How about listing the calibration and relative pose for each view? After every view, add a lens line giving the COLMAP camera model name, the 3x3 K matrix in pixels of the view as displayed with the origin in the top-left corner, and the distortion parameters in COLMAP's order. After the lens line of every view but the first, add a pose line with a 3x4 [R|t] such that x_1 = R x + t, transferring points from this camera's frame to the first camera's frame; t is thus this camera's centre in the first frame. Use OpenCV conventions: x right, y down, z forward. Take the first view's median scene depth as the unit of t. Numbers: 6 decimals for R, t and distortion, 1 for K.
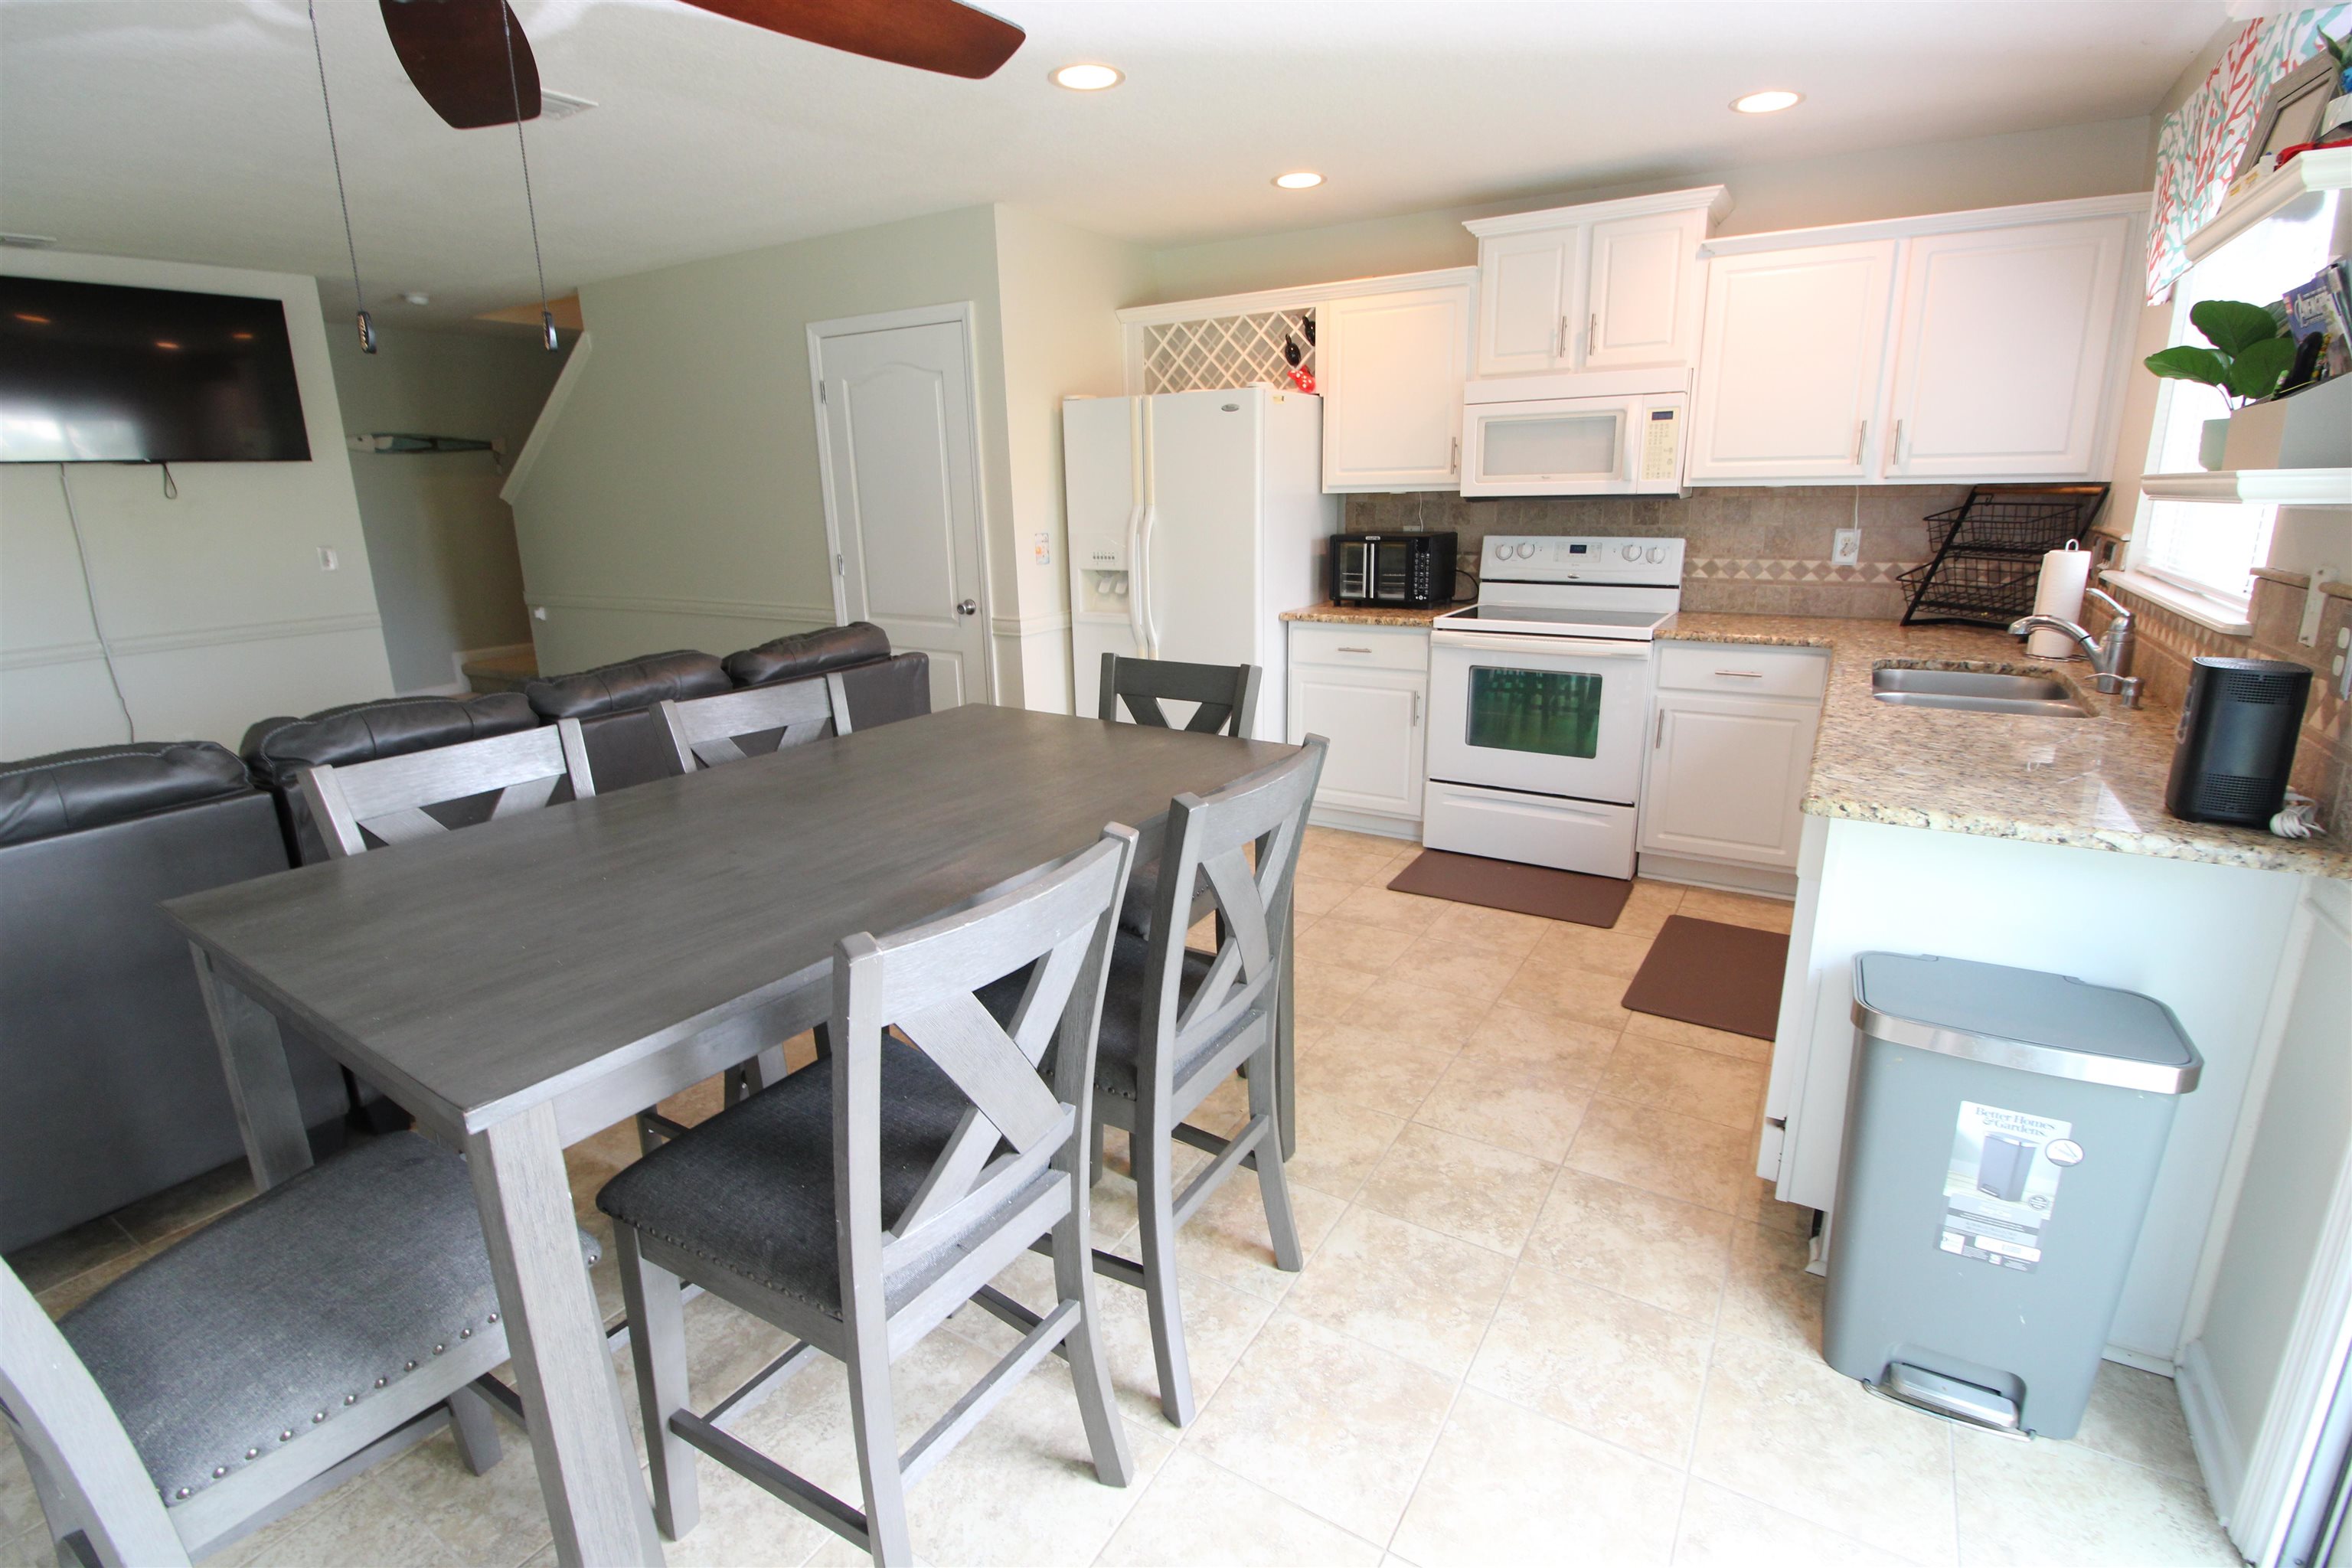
lens RADIAL K [[1089.4, 0, 1181.5], [0, 1089.4, 777.9], [0, 0, 1]] dist [-0.001029, -0.012321]
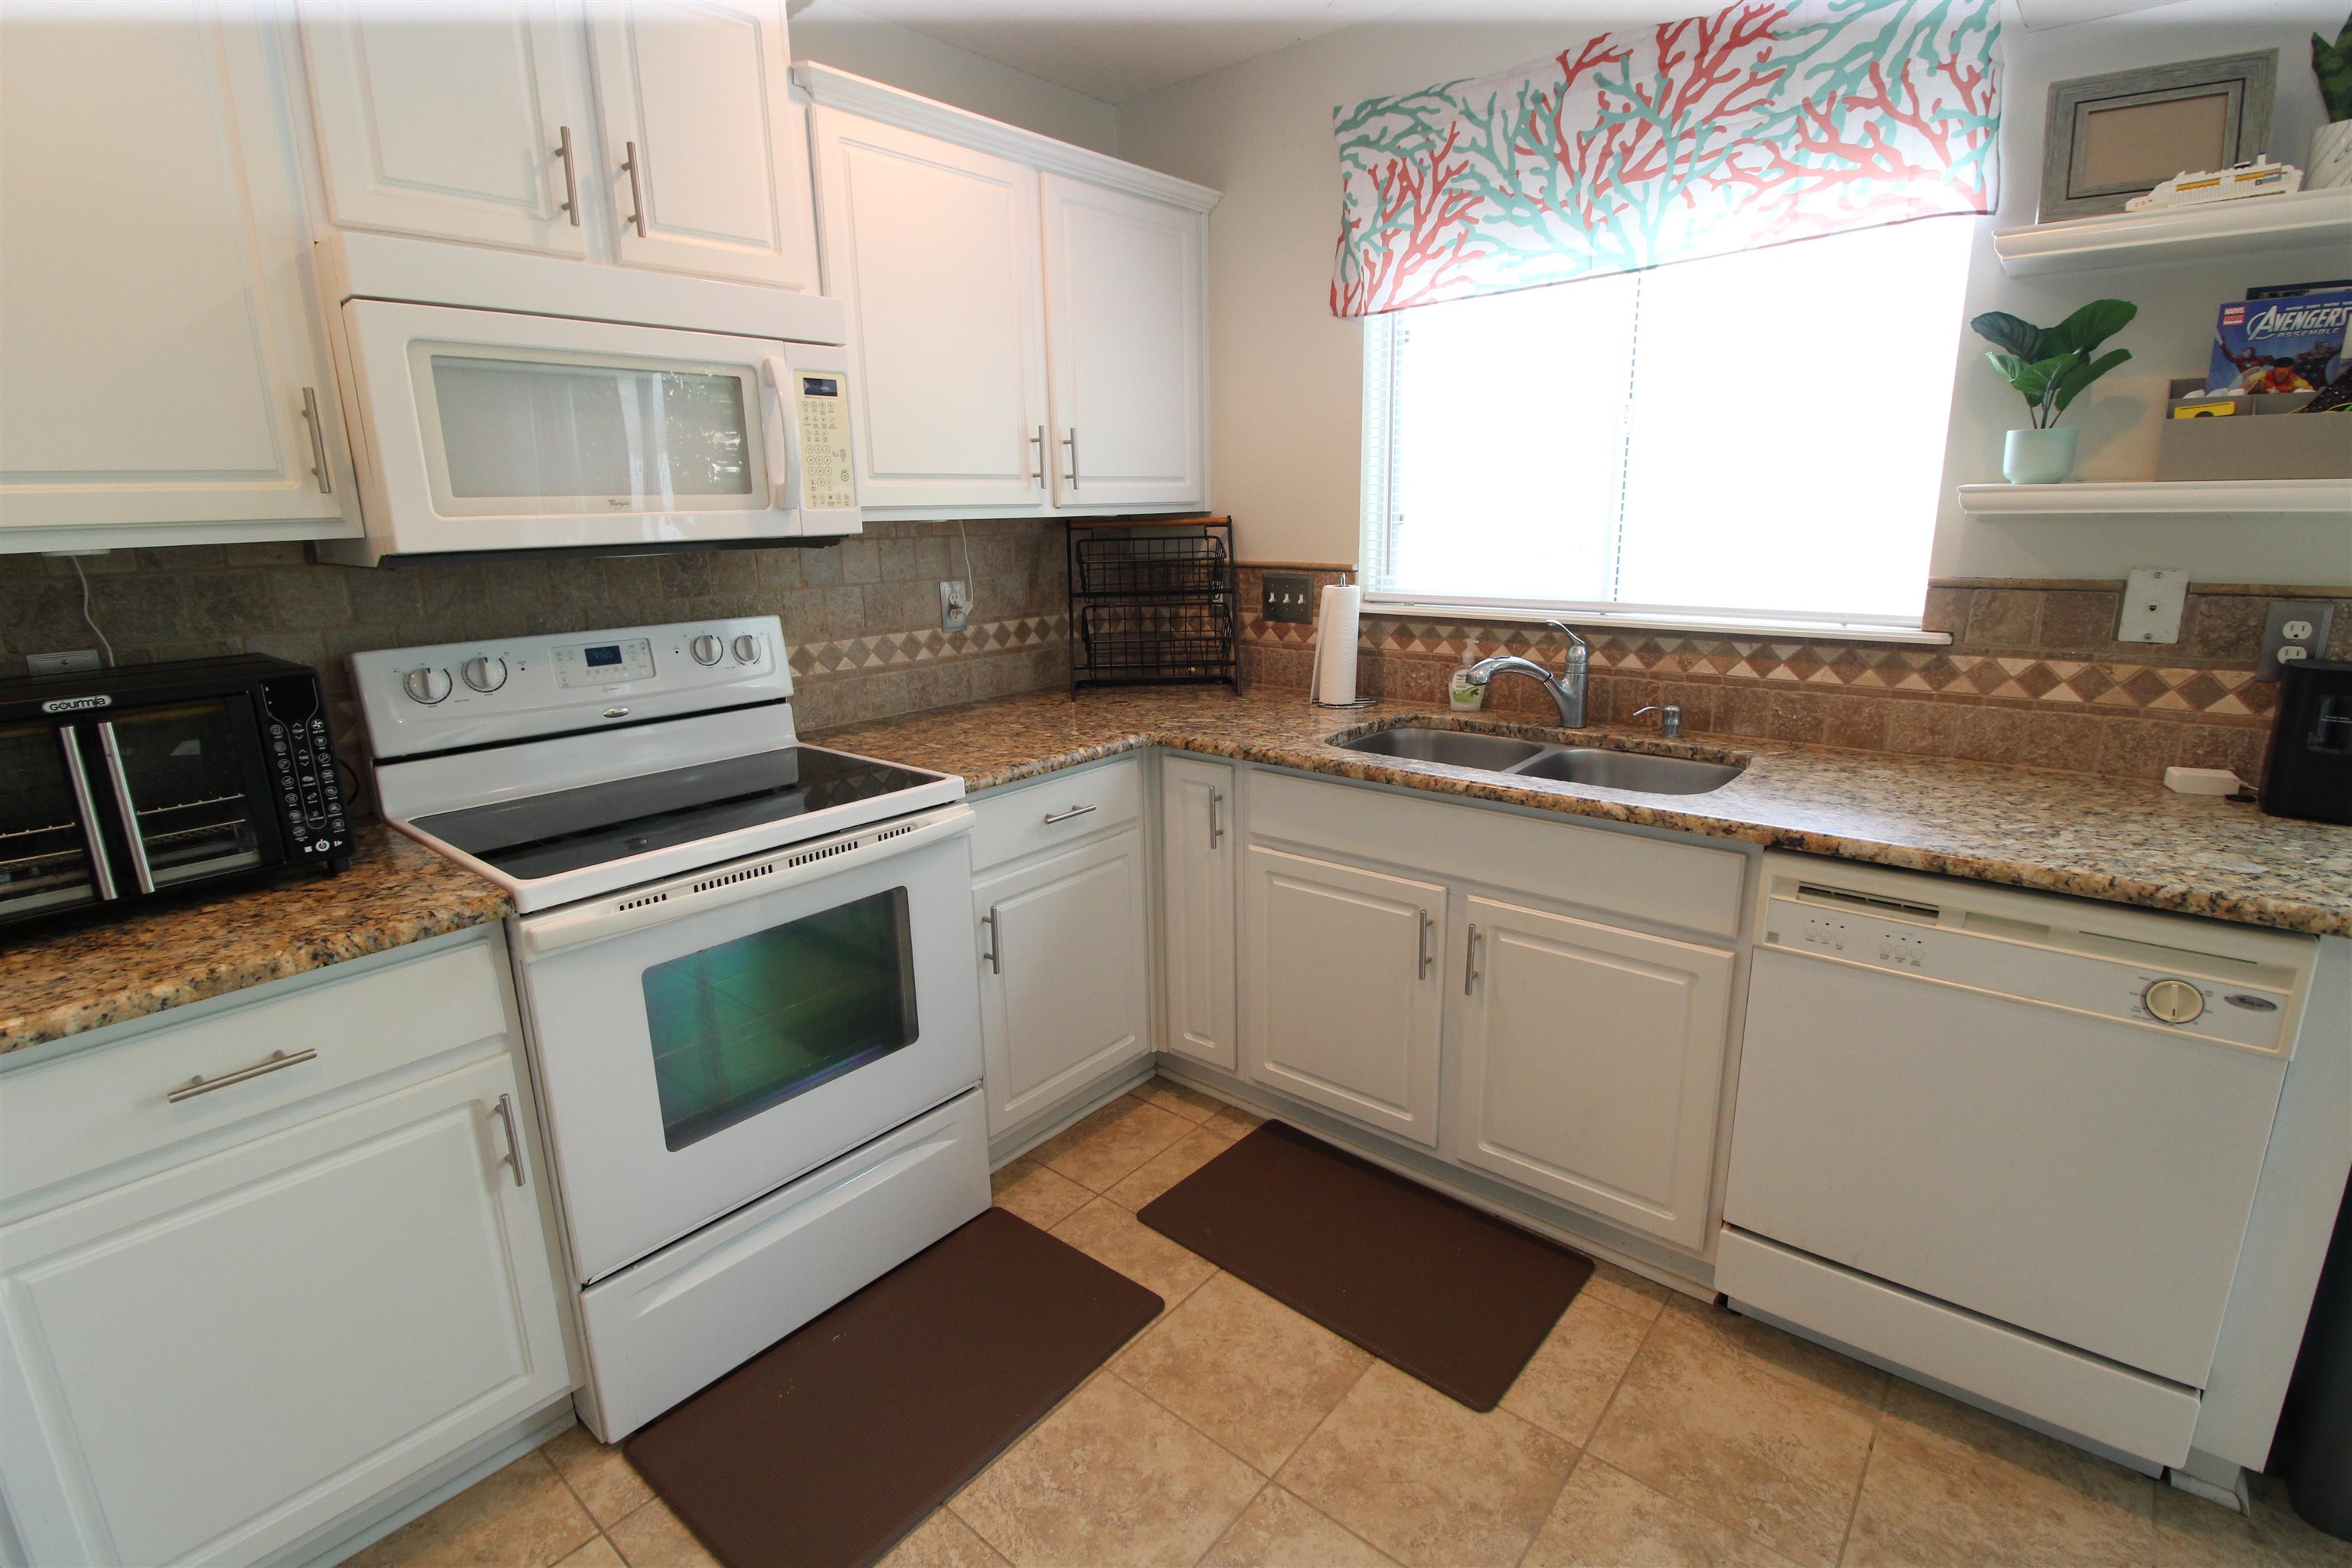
lens RADIAL K [[1089.4, 0, 1178.7], [0, 1089.4, 773.1], [0, 0, 1]] dist [-0.001029, -0.012321]
pose [[0.154103, -0.219867, 0.963281, -0.070821], [0.271993, 0.946699, 0.172569, -0.188144], [-0.949880, 0.235413, 0.205691, 0.723560]]
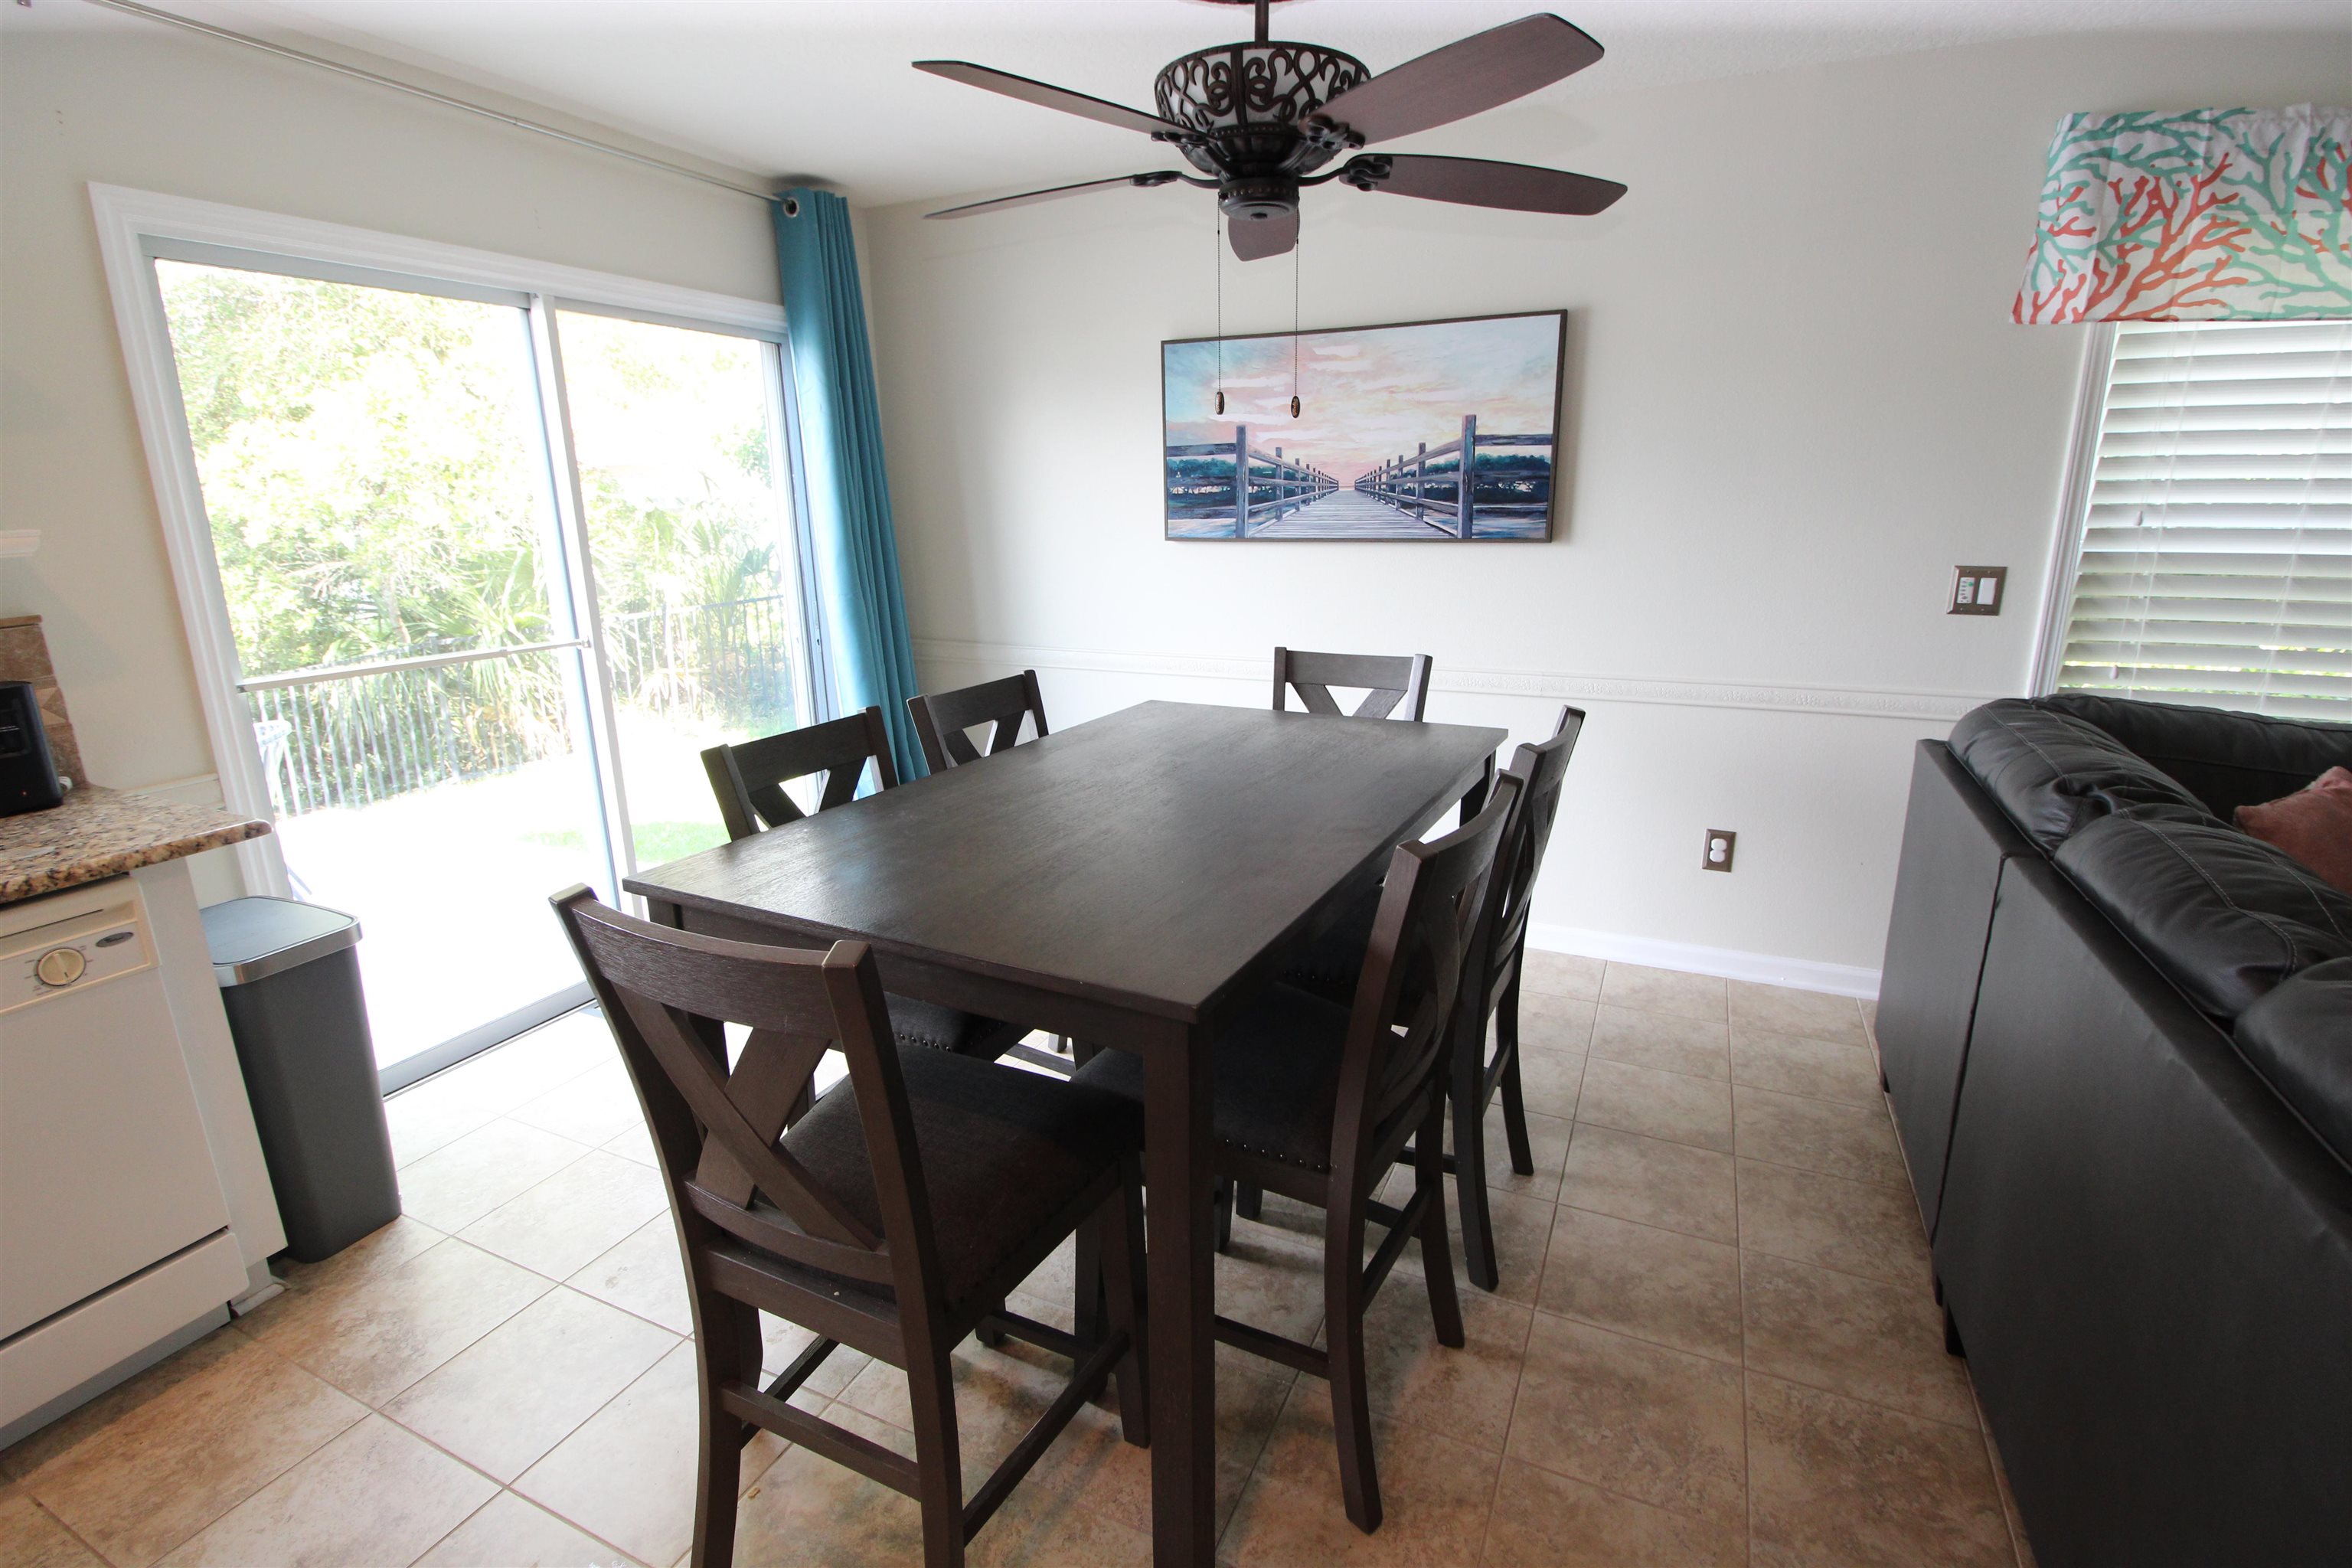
lens RADIAL K [[1089.4, 0, 1170.4], [0, 1089.4, 784.6], [0, 0, 1]] dist [-0.001029, -0.012321]
pose [[-0.993636, 0.066652, -0.090799, -0.098739], [0.013181, 0.869390, 0.493950, -0.231508], [0.111863, 0.489610, -0.864736, 0.873142]]
